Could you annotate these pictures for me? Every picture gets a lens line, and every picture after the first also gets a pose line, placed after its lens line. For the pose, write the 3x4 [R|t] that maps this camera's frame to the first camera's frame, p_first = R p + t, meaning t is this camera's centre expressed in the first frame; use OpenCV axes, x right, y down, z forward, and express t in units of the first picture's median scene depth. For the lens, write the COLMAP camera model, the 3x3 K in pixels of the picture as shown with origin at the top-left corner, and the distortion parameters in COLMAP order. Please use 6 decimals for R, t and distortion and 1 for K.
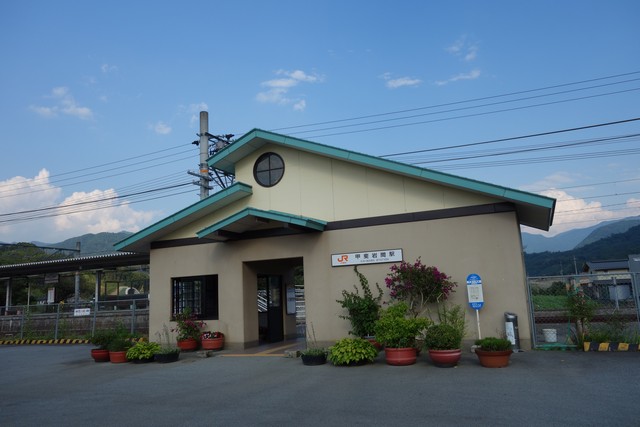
lens RADIAL K [[503.0, 0, 320.0], [0, 503.0, 213.5], [0, 0, 1]] dist [0.001275, -0.004779]
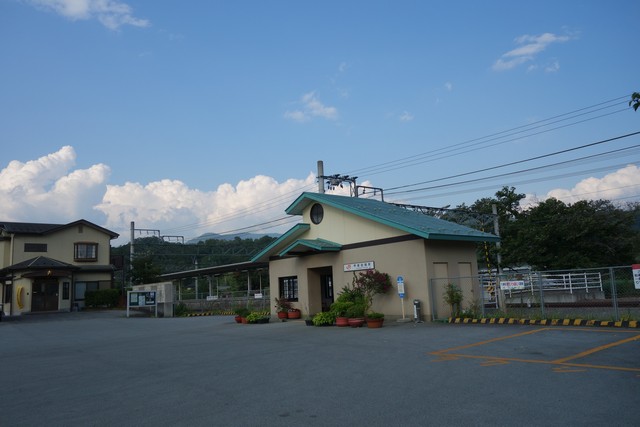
lens RADIAL K [[503.0, 0, 320.0], [0, 503.0, 213.5], [0, 0, 1]] dist [0.001275, -0.004779]
pose [[0.886269, -0.069923, -0.457862, 0.708725], [0.086409, 0.996145, 0.015133, -0.117640], [0.455039, -0.052976, 0.888894, -0.516829]]
